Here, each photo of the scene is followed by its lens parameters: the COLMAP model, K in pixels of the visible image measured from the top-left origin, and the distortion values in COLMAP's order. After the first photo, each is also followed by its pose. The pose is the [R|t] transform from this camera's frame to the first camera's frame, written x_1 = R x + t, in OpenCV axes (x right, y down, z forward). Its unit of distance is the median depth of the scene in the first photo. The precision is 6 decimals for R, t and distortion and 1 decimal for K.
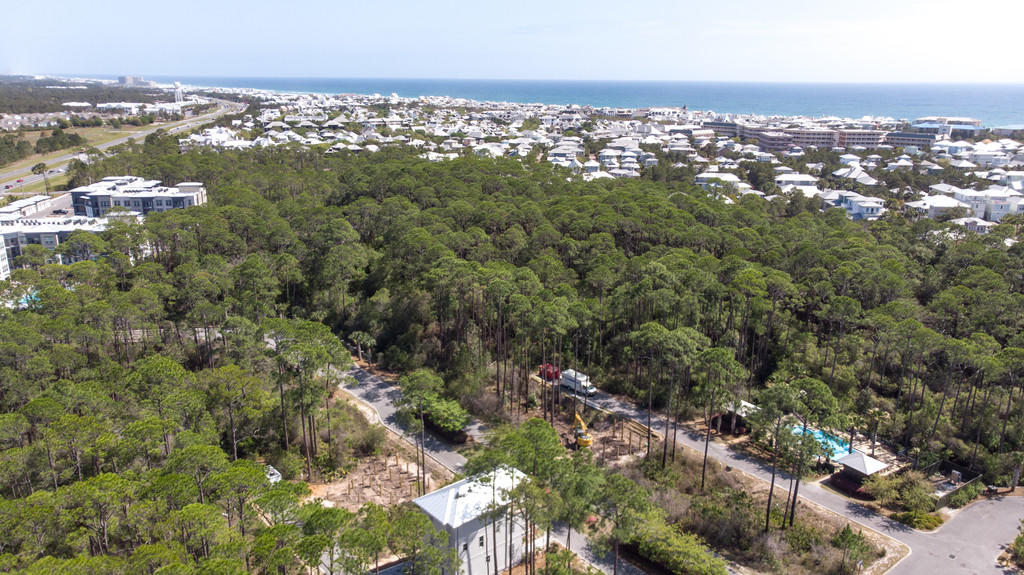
lens RADIAL K [[744.5, 0, 512.0], [0, 744.5, 287.5], [0, 0, 1]] dist [-0.005685, 0.039753]
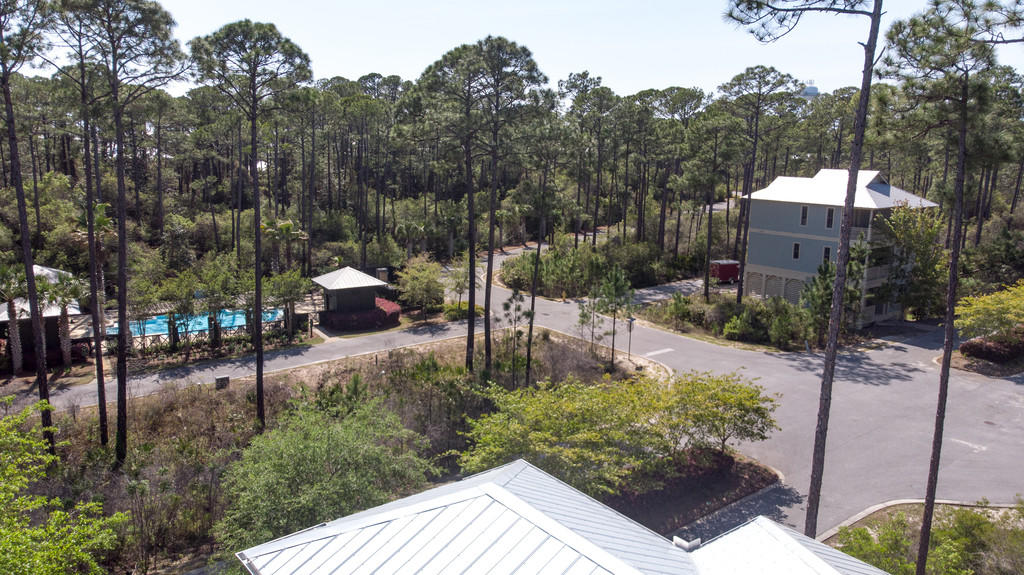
lens RADIAL K [[744.5, 0, 512.0], [0, 744.5, 287.5], [0, 0, 1]] dist [-0.005685, 0.039753]
pose [[0.021083, -0.193108, 0.980951, -0.059342], [0.262361, 0.947852, 0.180954, 0.102391], [-0.964740, 0.253548, 0.070648, 0.510511]]
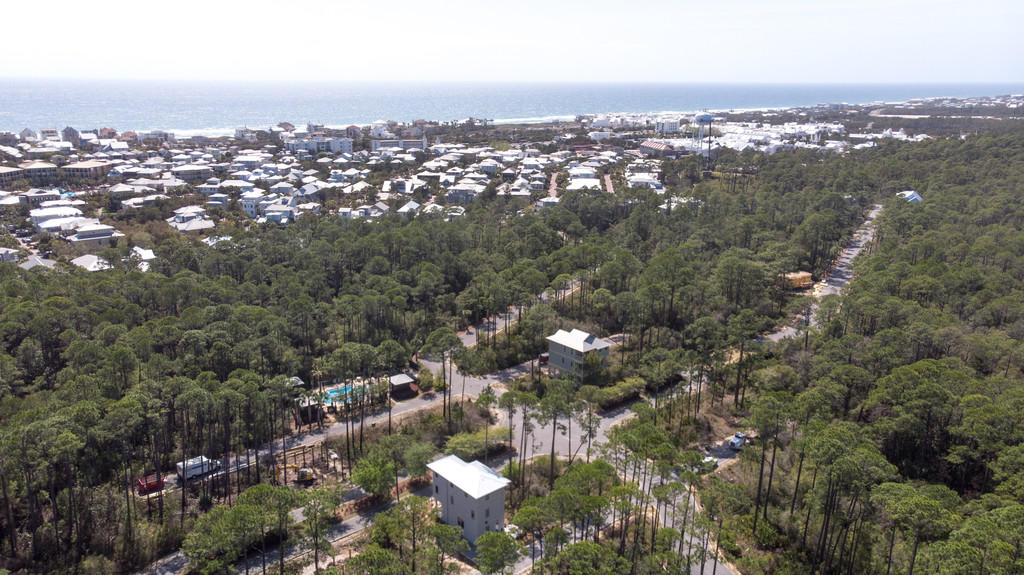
lens RADIAL K [[732.0, 0, 512.0], [0, 732.0, 287.5], [0, 0, 1]] dist [0.021571, 0.001044]
pose [[-0.029112, -0.264333, 0.963992, -0.632725], [0.263287, 0.928317, 0.262502, -0.189587], [-0.964278, 0.261449, 0.042570, 0.390702]]
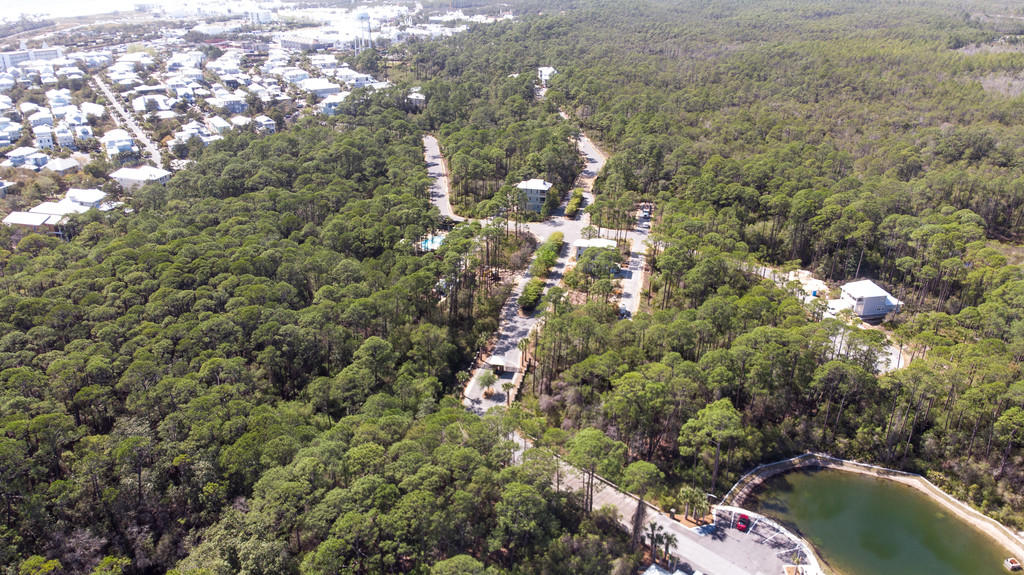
lens RADIAL K [[744.5, 0, 512.0], [0, 744.5, 287.5], [0, 0, 1]] dist [-0.005685, 0.039753]
pose [[-0.620854, -0.321329, 0.715044, -0.950789], [0.209271, 0.811094, 0.546198, -0.592477], [-0.755477, 0.488747, -0.436326, 1.279087]]
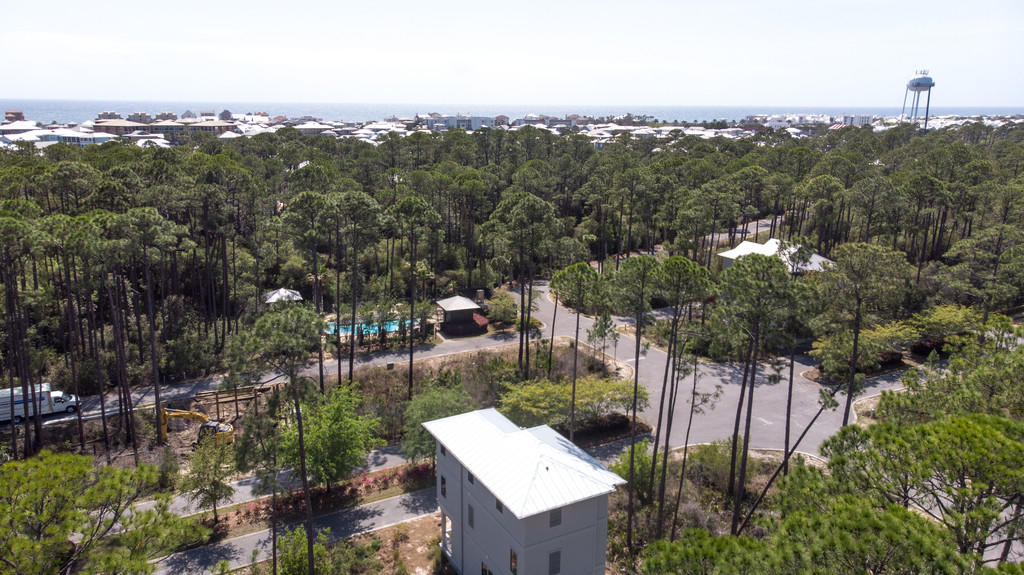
lens RADIAL K [[741.6, 0, 512.0], [0, 741.6, 287.5], [0, 0, 1]] dist [0.040146, -0.001541]
pose [[0.180399, -0.232999, 0.955598, -0.260332], [0.258332, 0.948654, 0.182538, 0.035125], [-0.949063, 0.213932, 0.231328, 0.431495]]
